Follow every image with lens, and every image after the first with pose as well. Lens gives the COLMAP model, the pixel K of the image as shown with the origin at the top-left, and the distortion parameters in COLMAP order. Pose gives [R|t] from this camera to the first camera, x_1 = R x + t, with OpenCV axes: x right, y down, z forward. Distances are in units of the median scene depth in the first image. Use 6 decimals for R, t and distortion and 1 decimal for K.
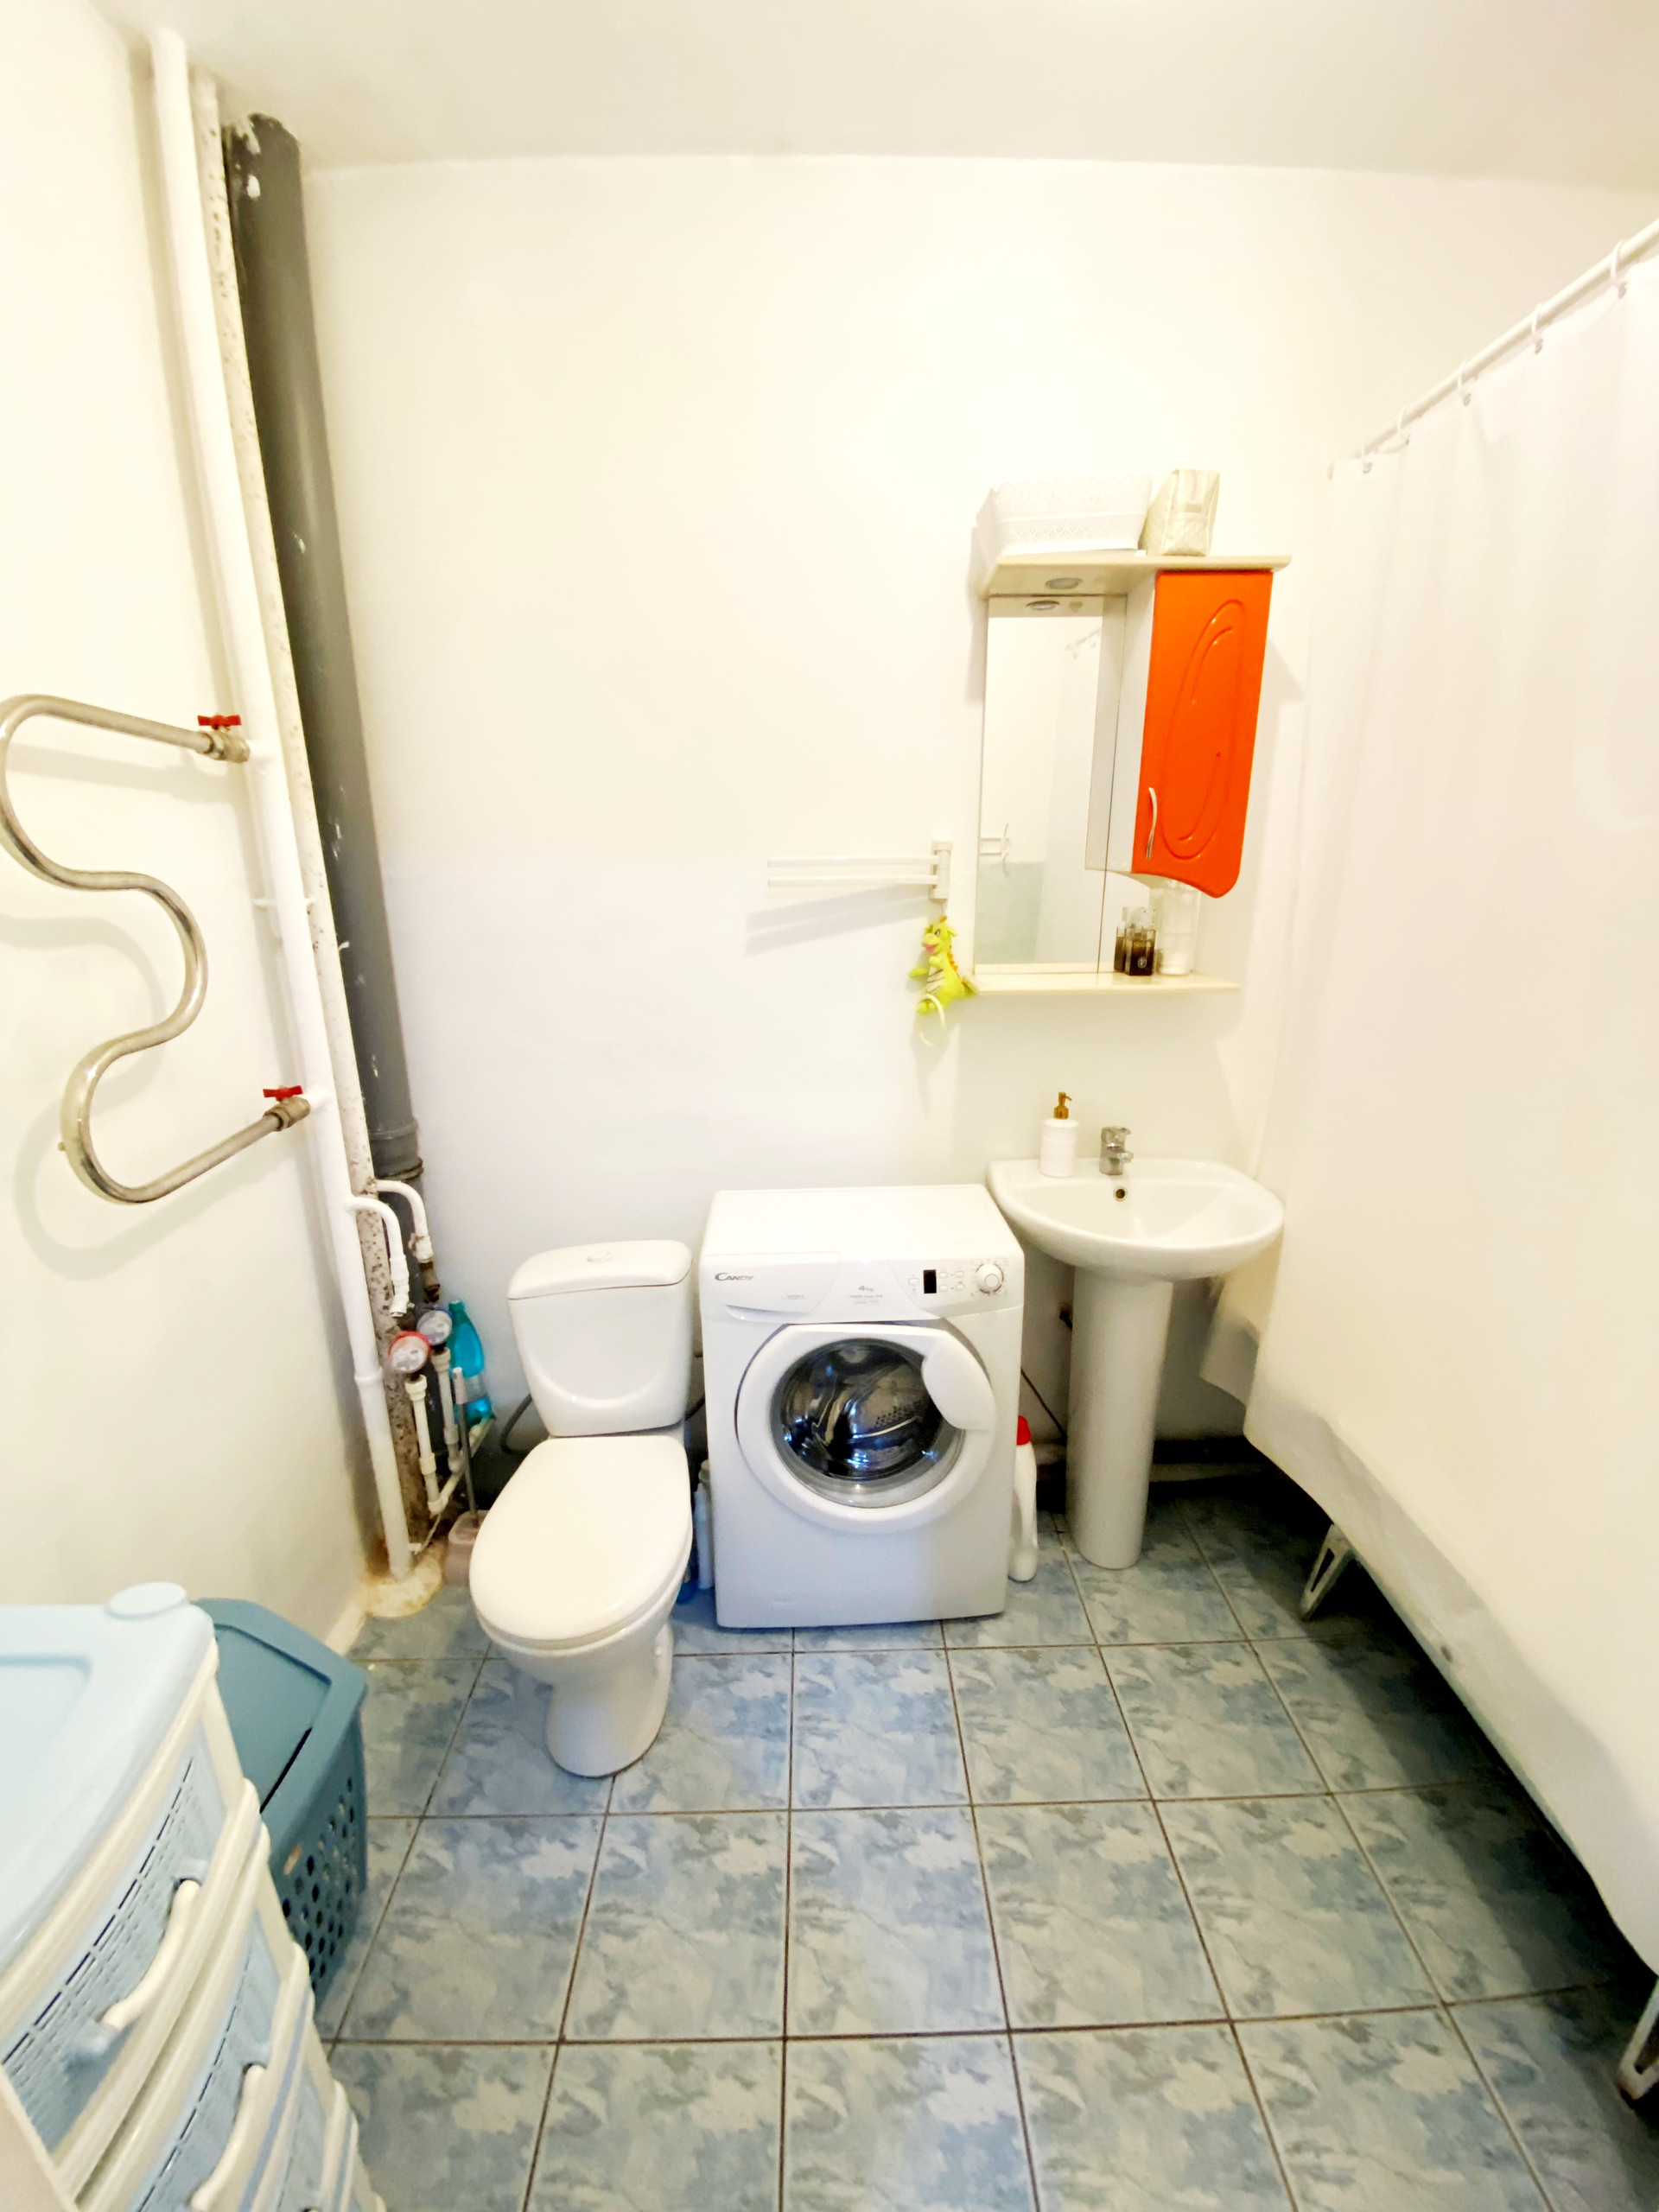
lens RADIAL K [[893.4, 0, 837.3], [0, 893.4, 1100.3], [0, 0, 1]] dist [0.002416, -0.014835]
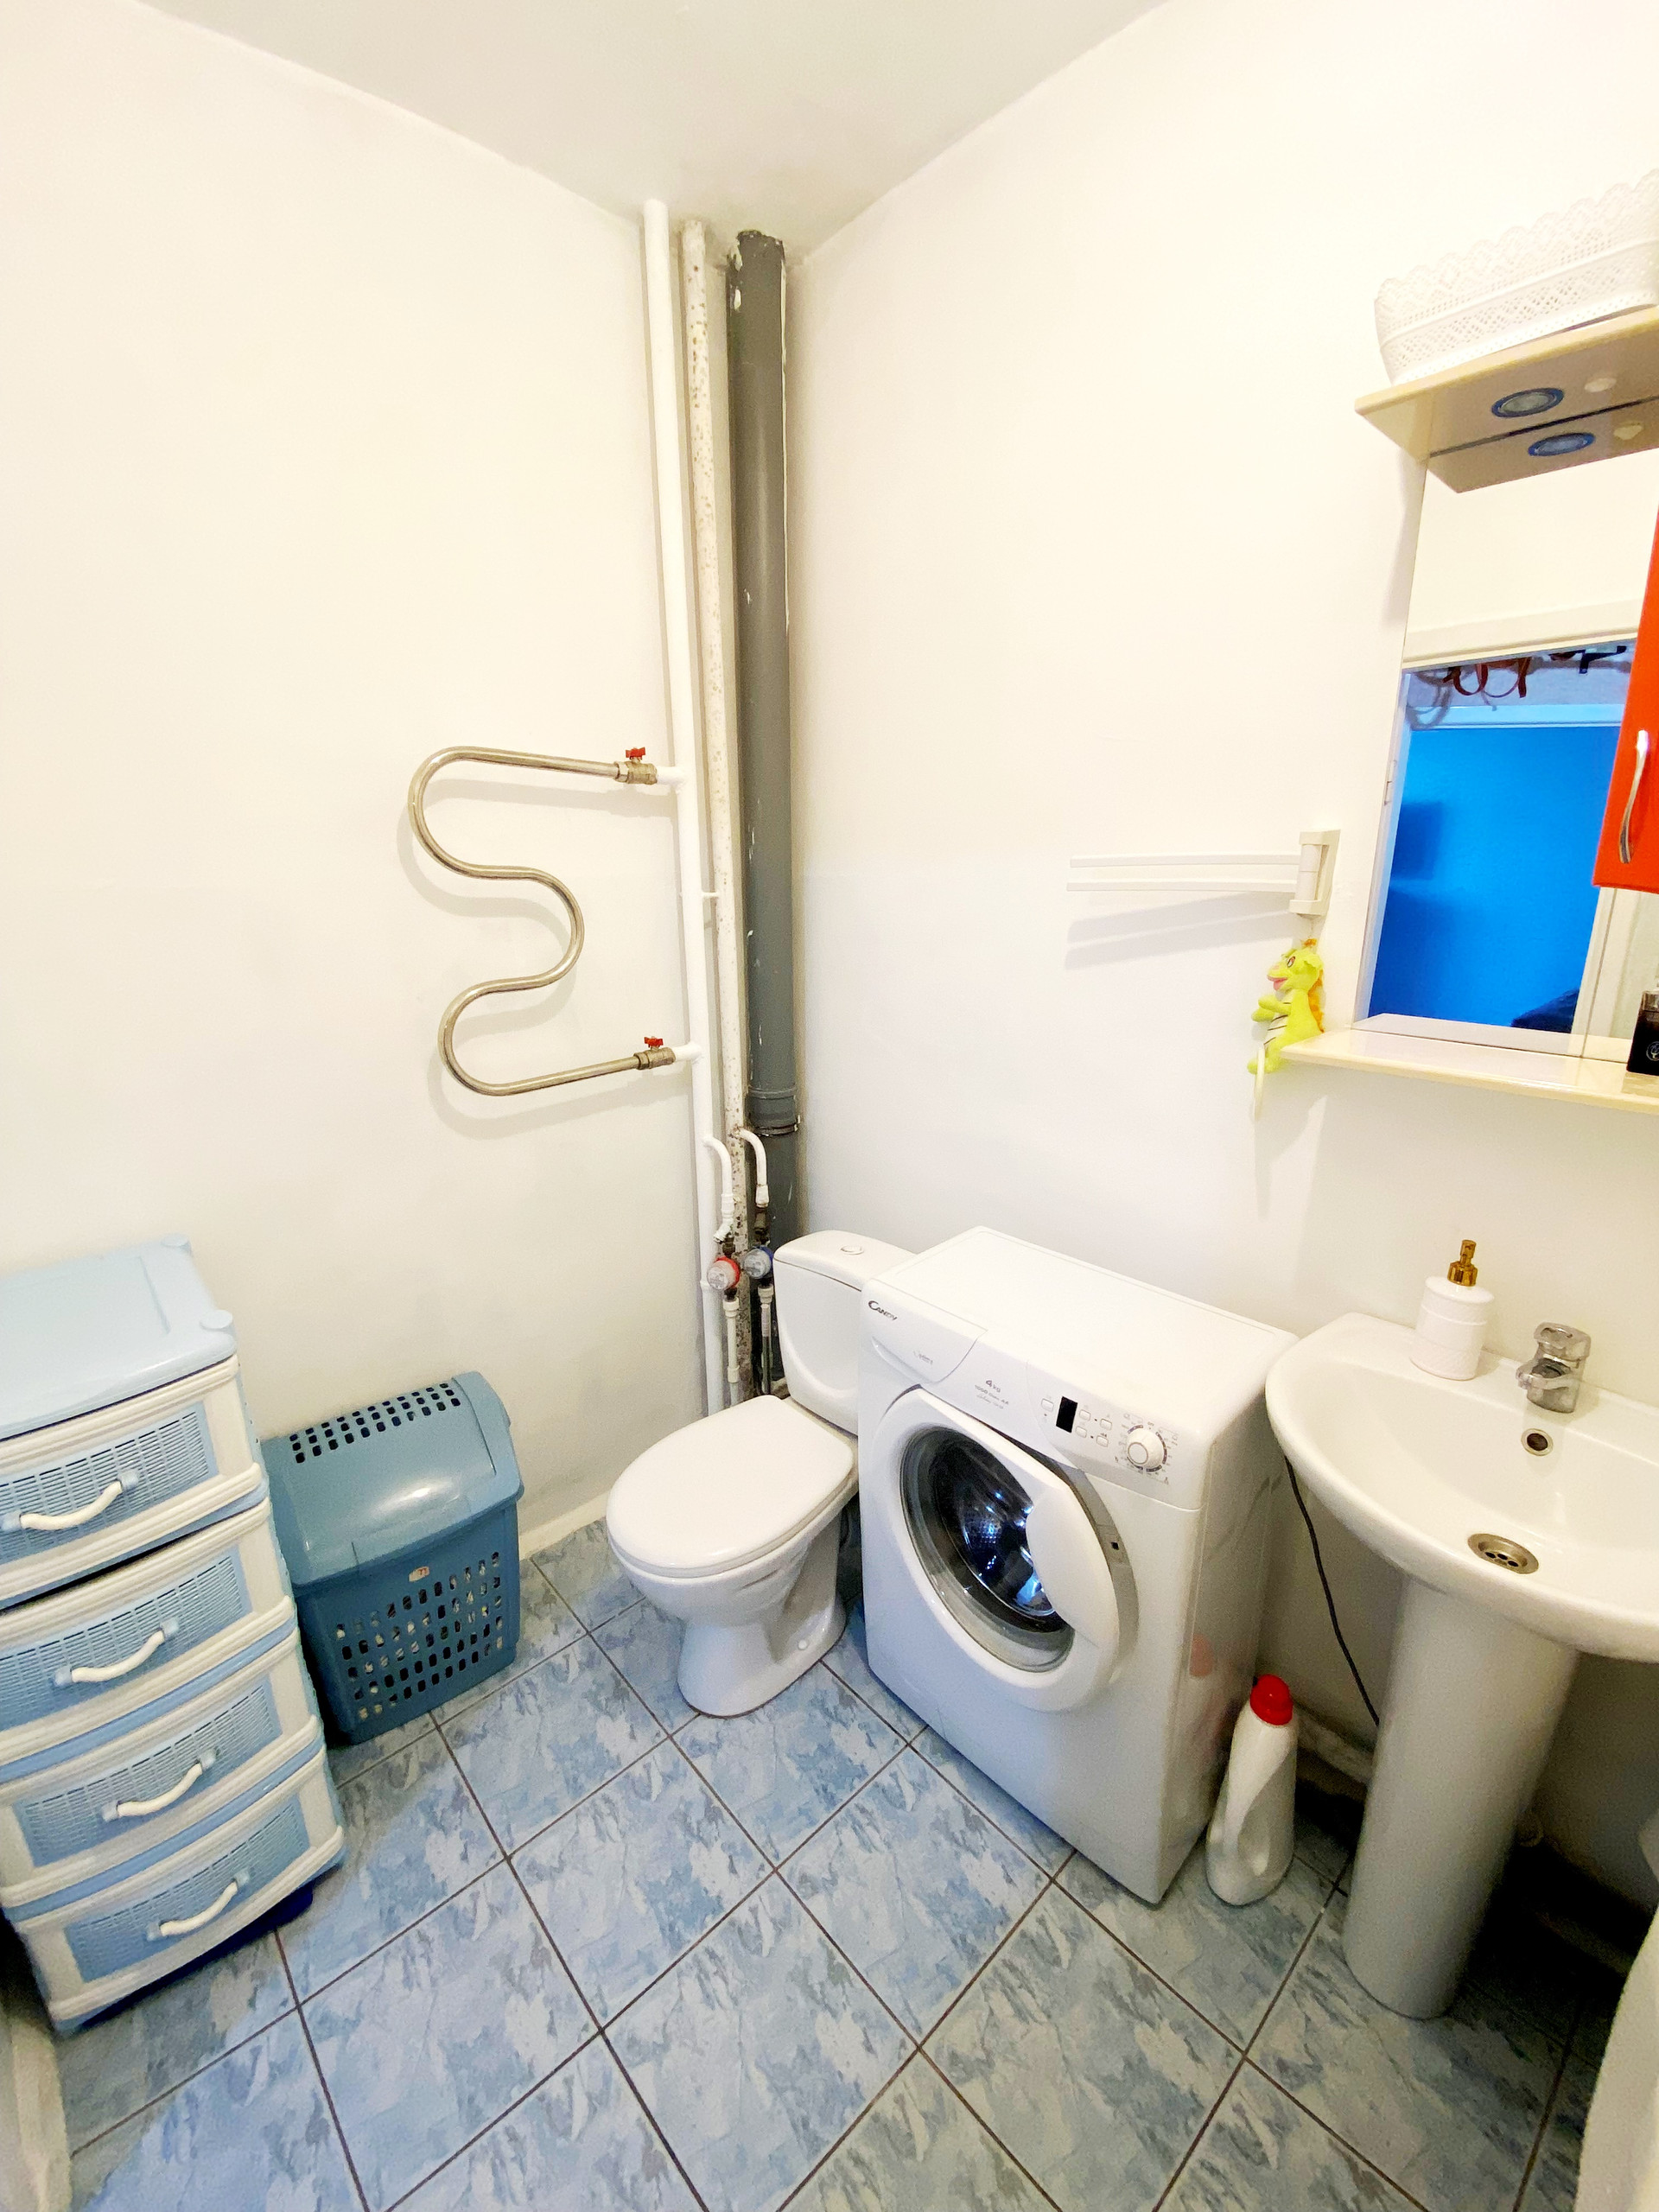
lens RADIAL K [[893.4, 0, 837.3], [0, 893.4, 1100.3], [0, 0, 1]] dist [0.002416, -0.014835]
pose [[0.651338, 0.195420, -0.733191, 0.450435], [-0.194745, 0.976953, 0.087387, -0.080055], [0.733371, 0.085866, 0.674384, 0.299583]]
